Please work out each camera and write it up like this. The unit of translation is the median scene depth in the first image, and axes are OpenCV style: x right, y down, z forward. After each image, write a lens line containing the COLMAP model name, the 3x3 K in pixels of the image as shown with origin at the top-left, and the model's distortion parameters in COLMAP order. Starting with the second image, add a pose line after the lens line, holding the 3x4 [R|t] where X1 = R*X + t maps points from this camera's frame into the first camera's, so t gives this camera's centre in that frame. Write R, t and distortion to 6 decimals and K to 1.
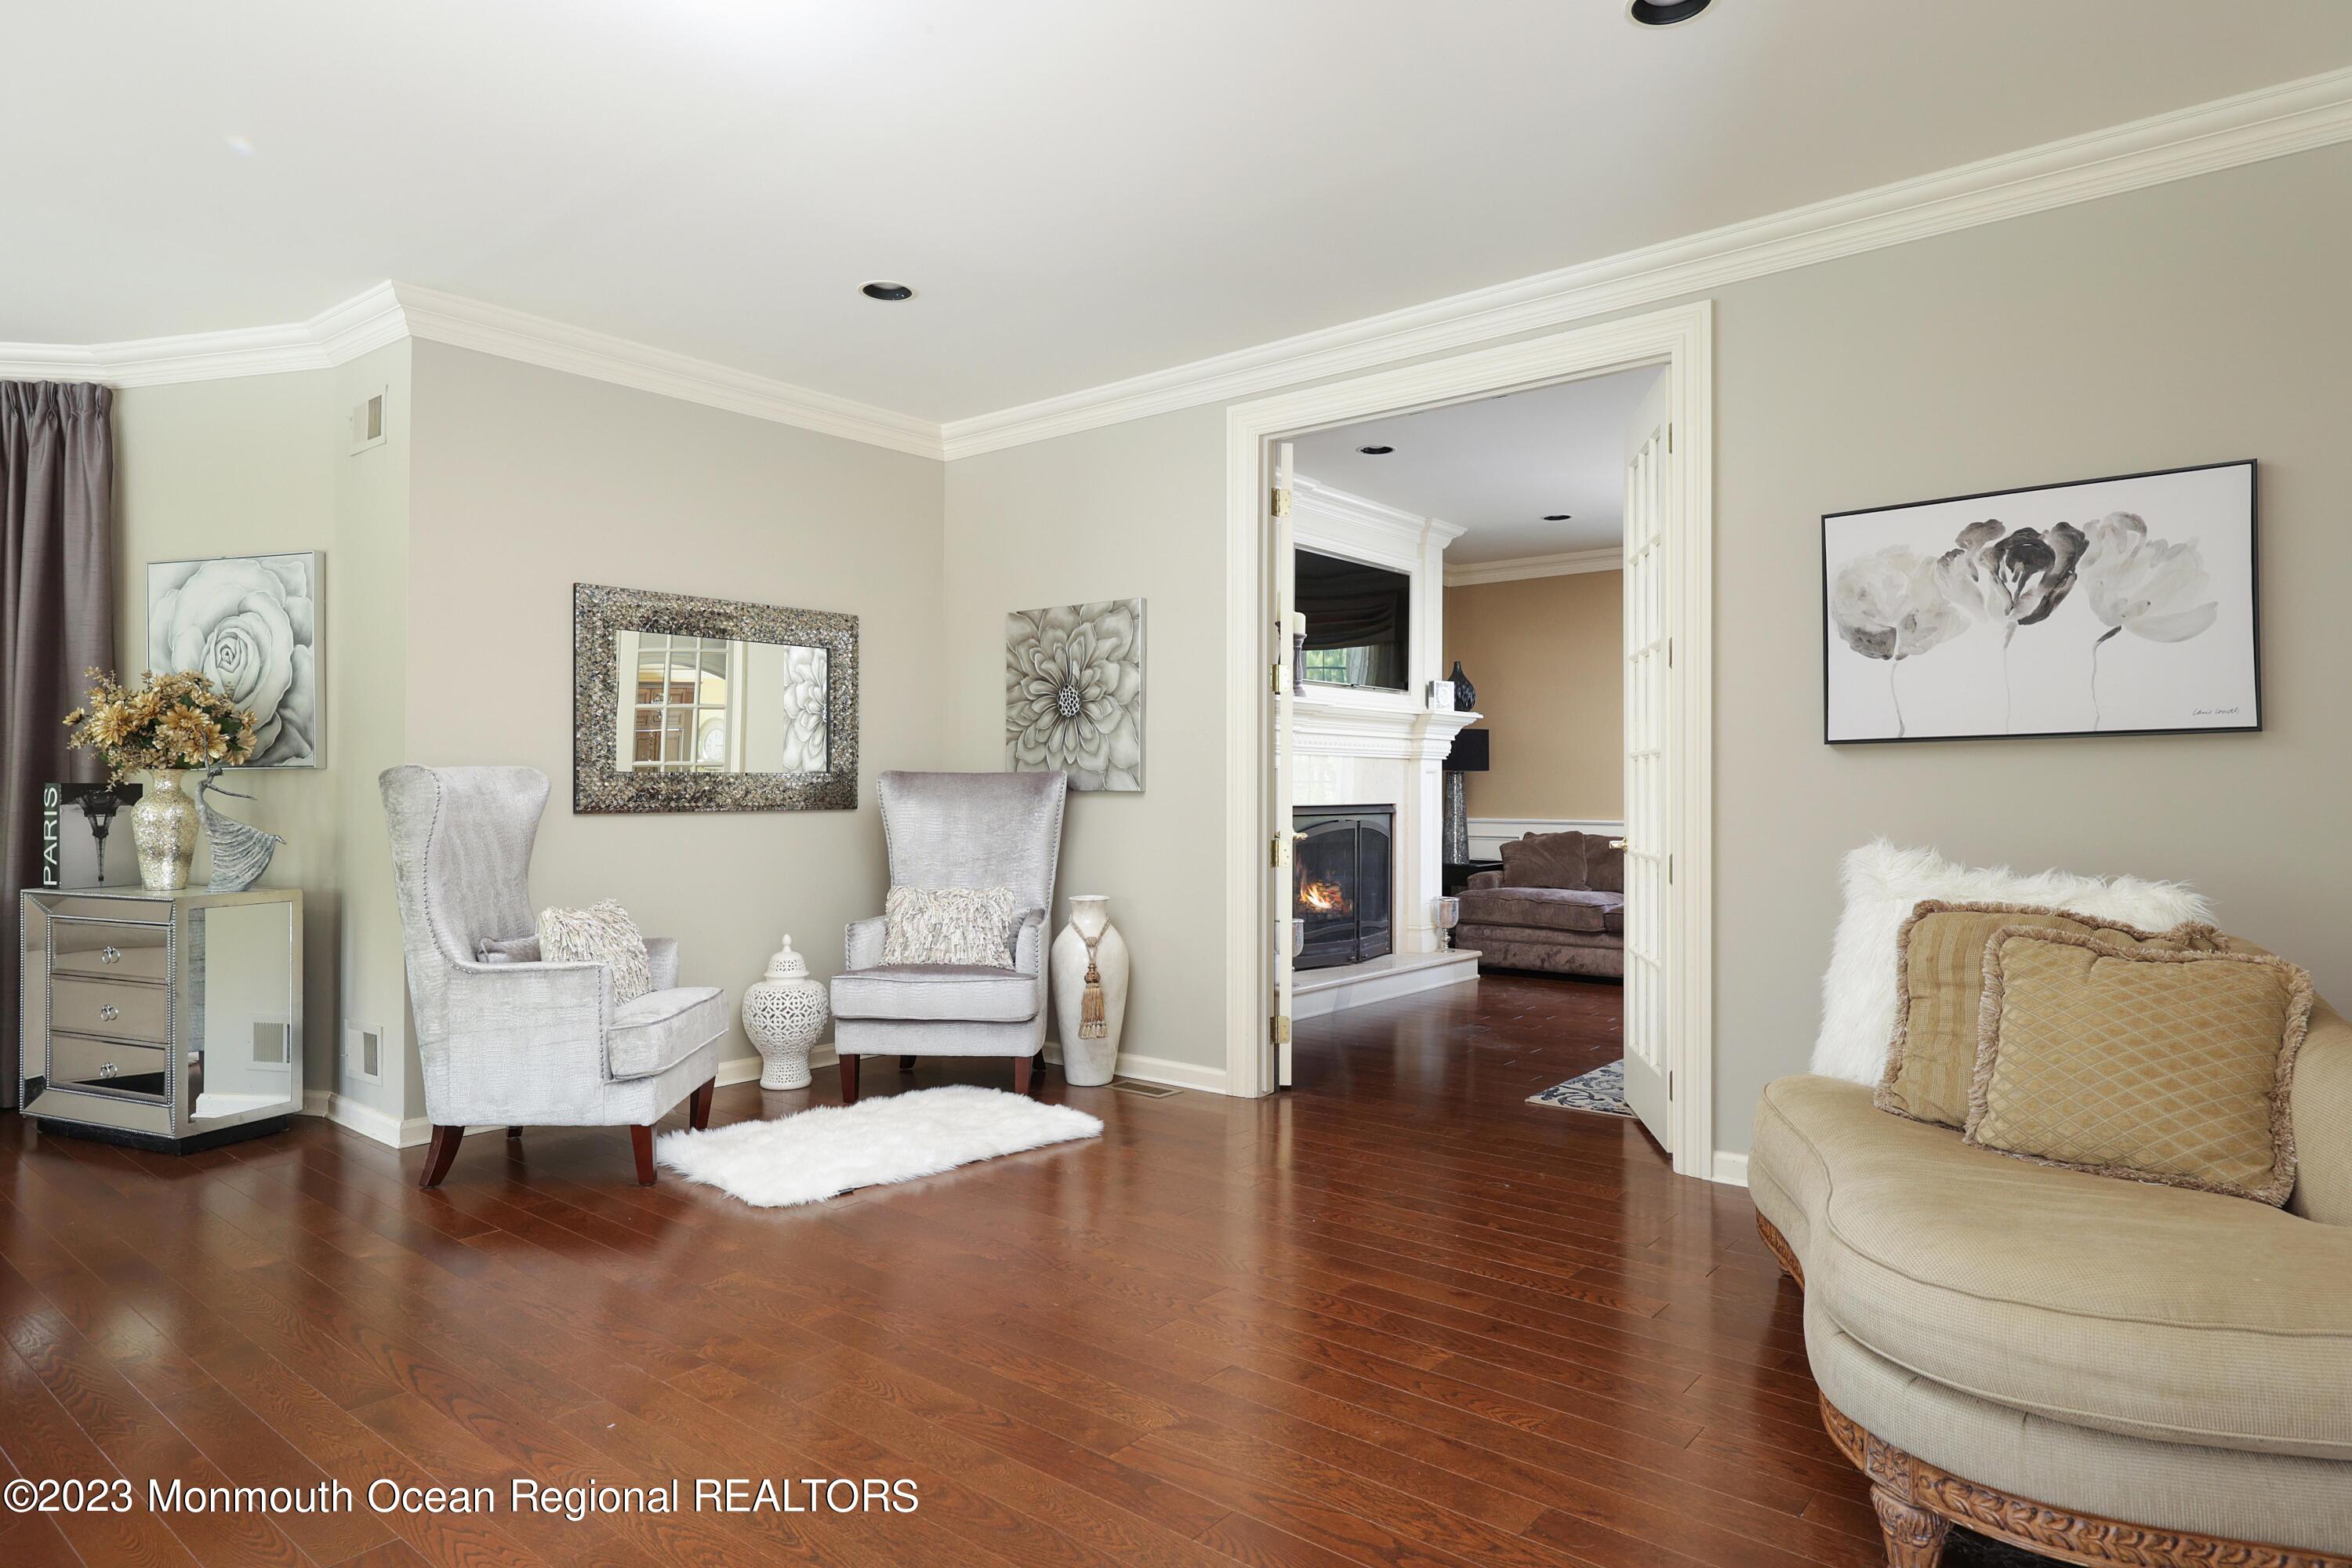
lens RADIAL K [[1383.6, 0, 1174.8], [0, 1383.6, 774.3], [0, 0, 1]] dist [0.001442, -0.000233]
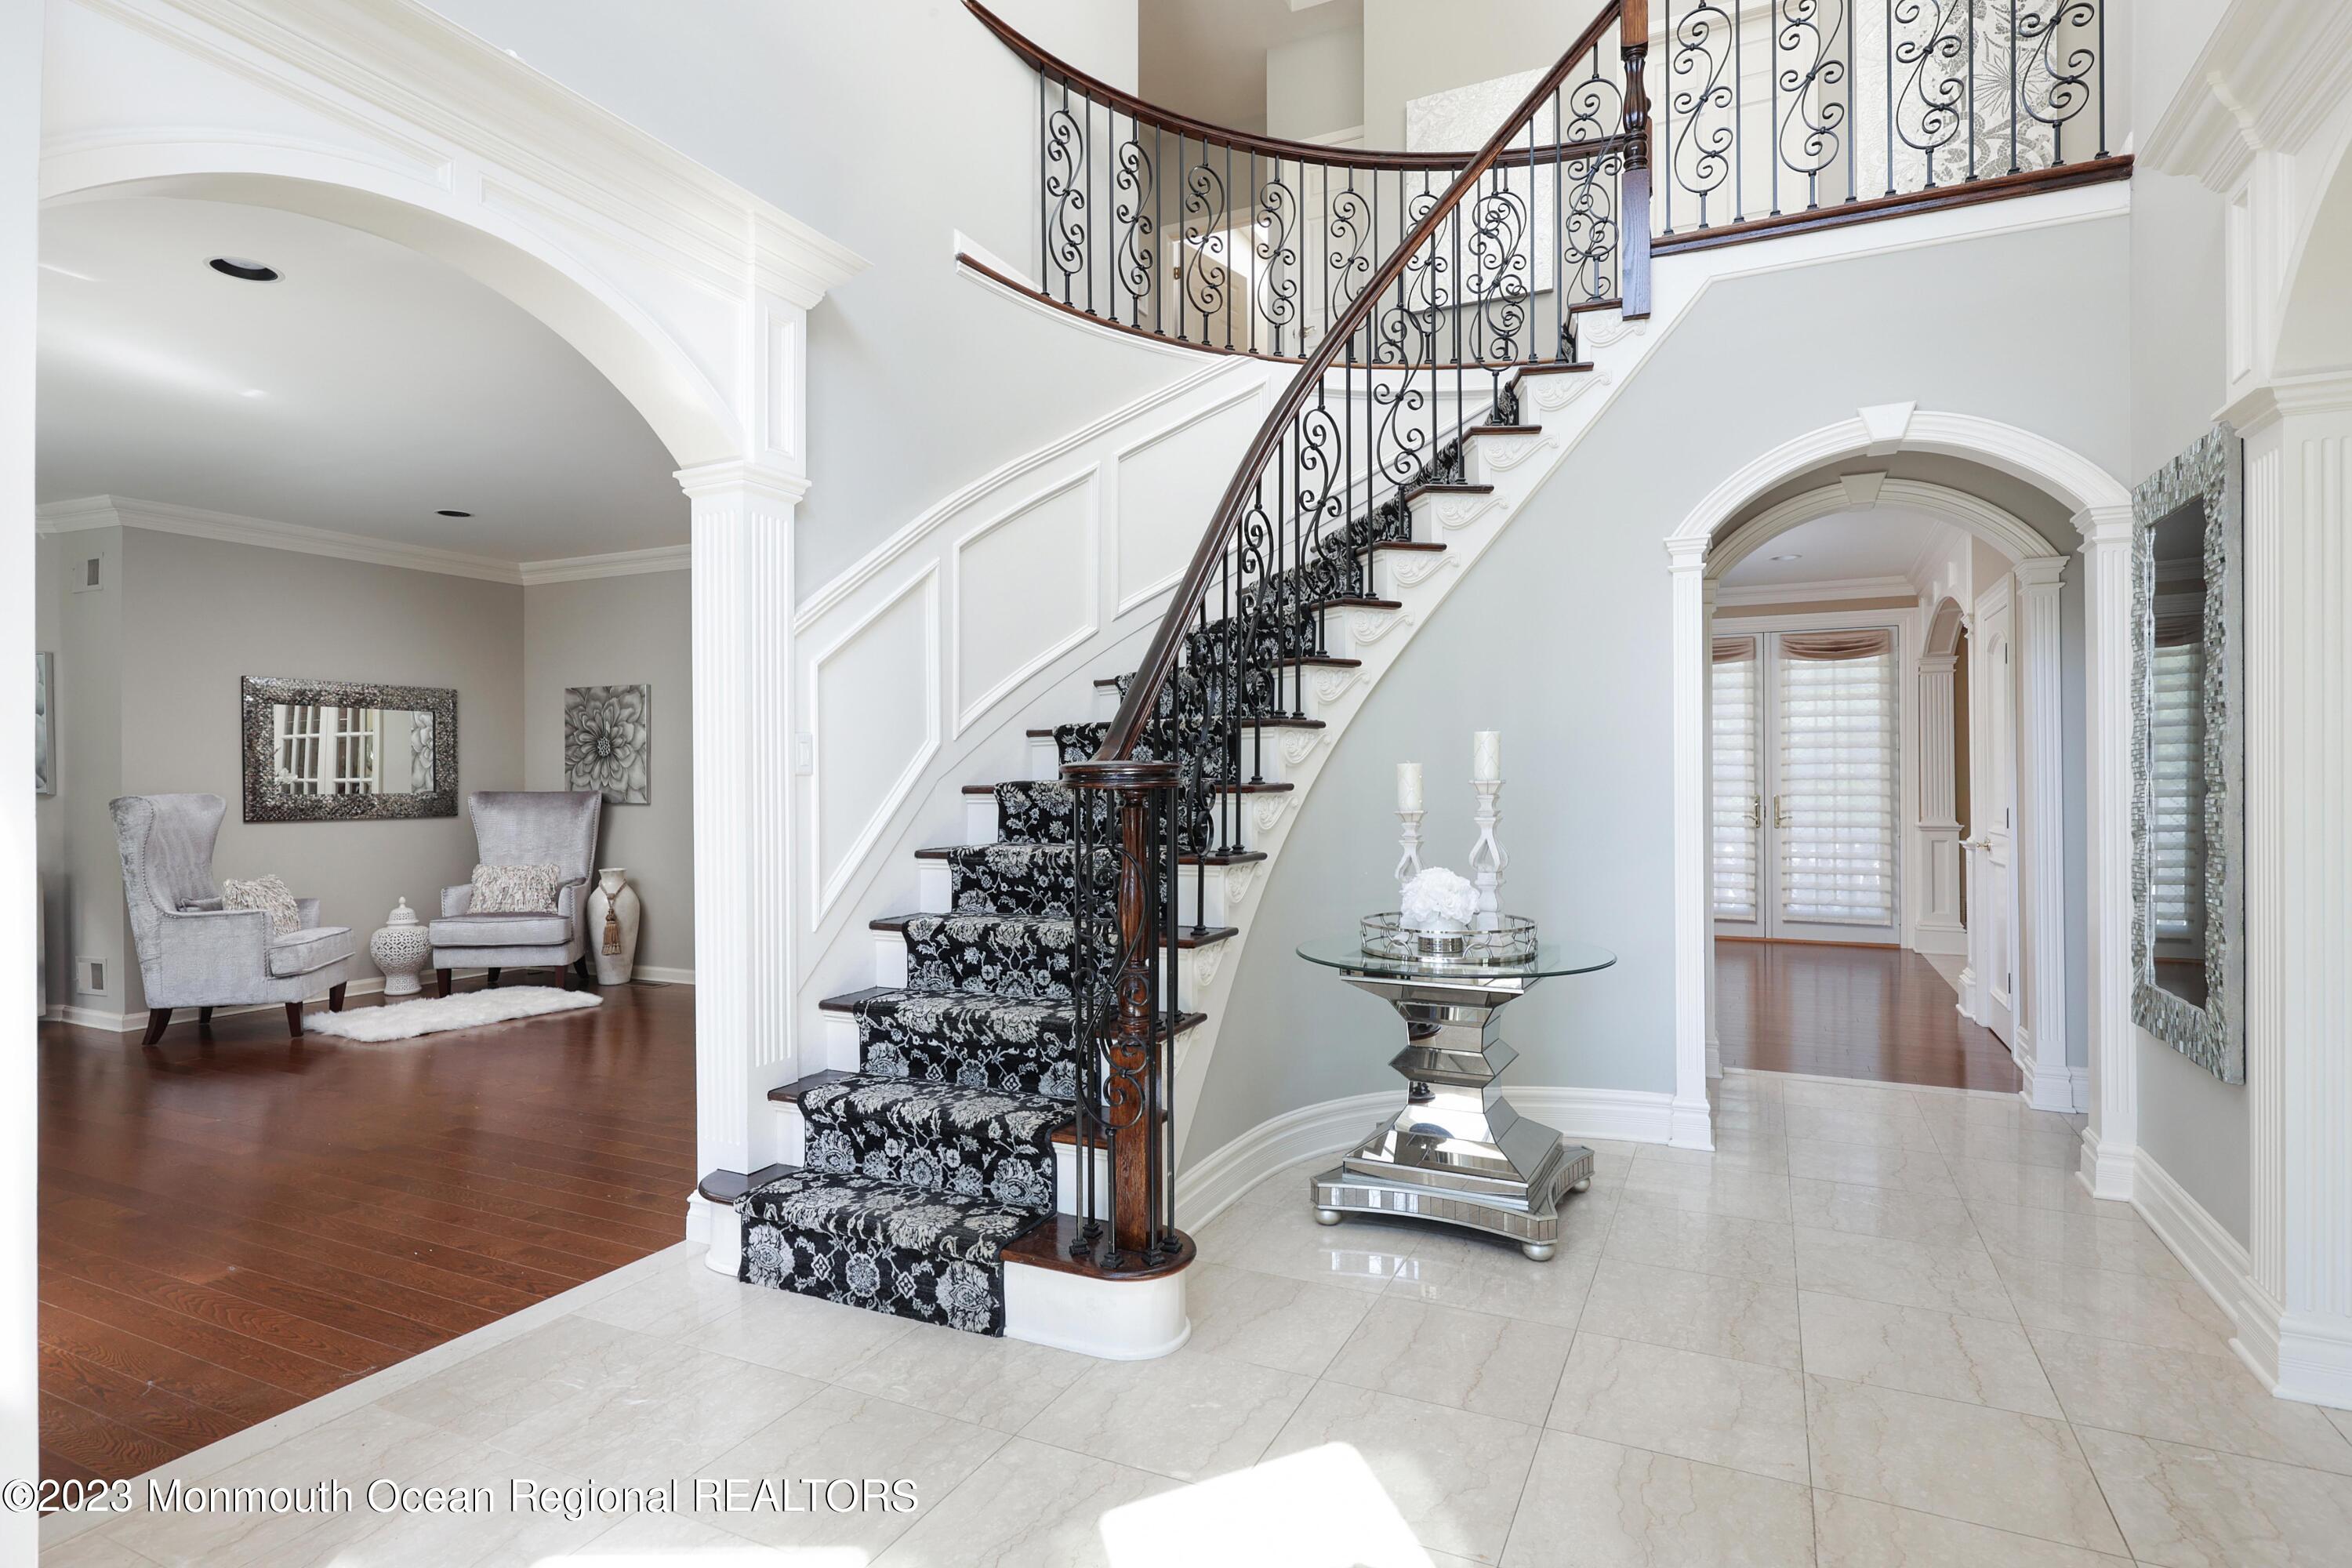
lens RADIAL K [[1217.9, 0, 1176.0], [0, 1217.9, 784.0], [0, 0, 1]] dist [0.001938, 0.000944]
pose [[0.969755, -0.005424, 0.244020, 0.242219], [0.002840, 0.999936, 0.010940, -0.025876], [-0.244064, -0.009917, 0.969708, -0.572361]]
